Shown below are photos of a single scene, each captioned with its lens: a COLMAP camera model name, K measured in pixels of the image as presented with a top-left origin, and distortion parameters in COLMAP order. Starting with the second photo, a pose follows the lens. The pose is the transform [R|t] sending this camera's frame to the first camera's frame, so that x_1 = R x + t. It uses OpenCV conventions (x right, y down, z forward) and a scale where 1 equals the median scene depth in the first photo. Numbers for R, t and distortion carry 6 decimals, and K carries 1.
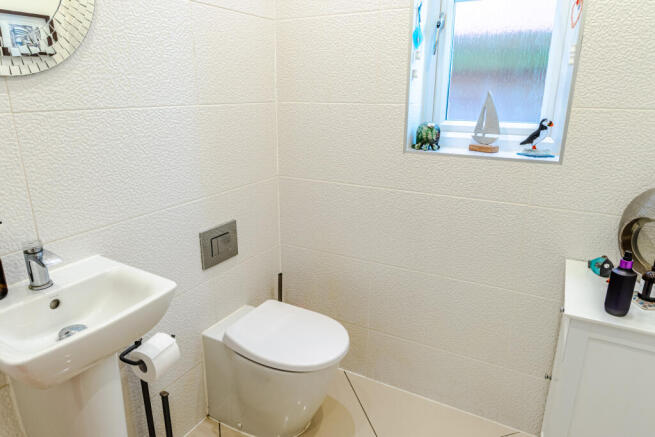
lens RADIAL K [[421.3, 0, 327.2], [0, 421.3, 217.0], [0, 0, 1]] dist [-0.008747, -0.003908]
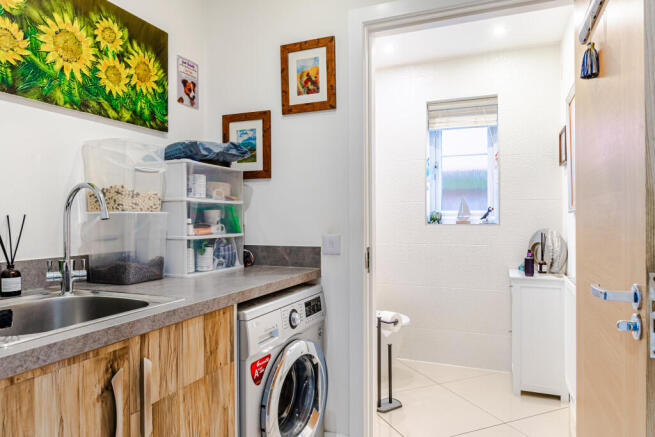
lens RADIAL K [[421.3, 0, 327.9], [0, 421.3, 219.8], [0, 0, 1]] dist [-0.008747, -0.003908]
pose [[0.994315, -0.001089, 0.106474, -0.515333], [0.032326, 0.955838, -0.292110, 0.411473], [-0.101454, 0.293891, 0.950439, -0.910323]]
